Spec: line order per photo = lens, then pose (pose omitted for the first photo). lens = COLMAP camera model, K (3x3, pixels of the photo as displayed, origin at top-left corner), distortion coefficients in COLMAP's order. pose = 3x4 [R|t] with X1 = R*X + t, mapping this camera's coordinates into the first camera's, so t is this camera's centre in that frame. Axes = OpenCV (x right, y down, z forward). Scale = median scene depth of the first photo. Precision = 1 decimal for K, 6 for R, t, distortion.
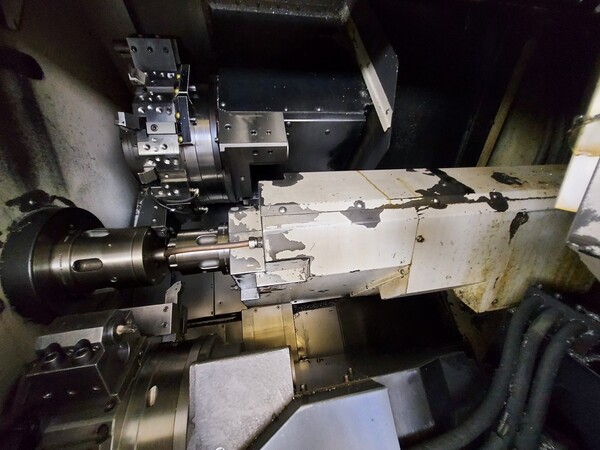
lens RADIAL K [[238.4, 0, 303.3], [0, 238.4, 224.0], [0, 0, 1]] dist [-0.007752, -0.000182]
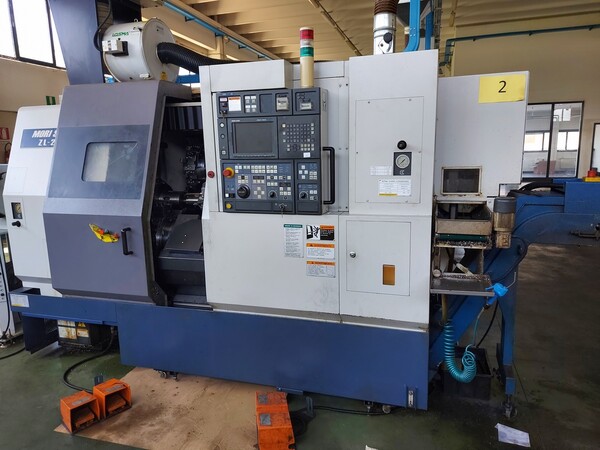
lens RADIAL K [[430.0, 0, 303.1], [0, 430.0, 226.0], [0, 0, 1]] dist [0.110027, -0.125587]
pose [[0.879031, 0.079602, -0.470073, 3.699186], [-0.161282, 0.977483, -0.136068, 1.054520], [0.448657, 0.195422, 0.872076, -3.422179]]
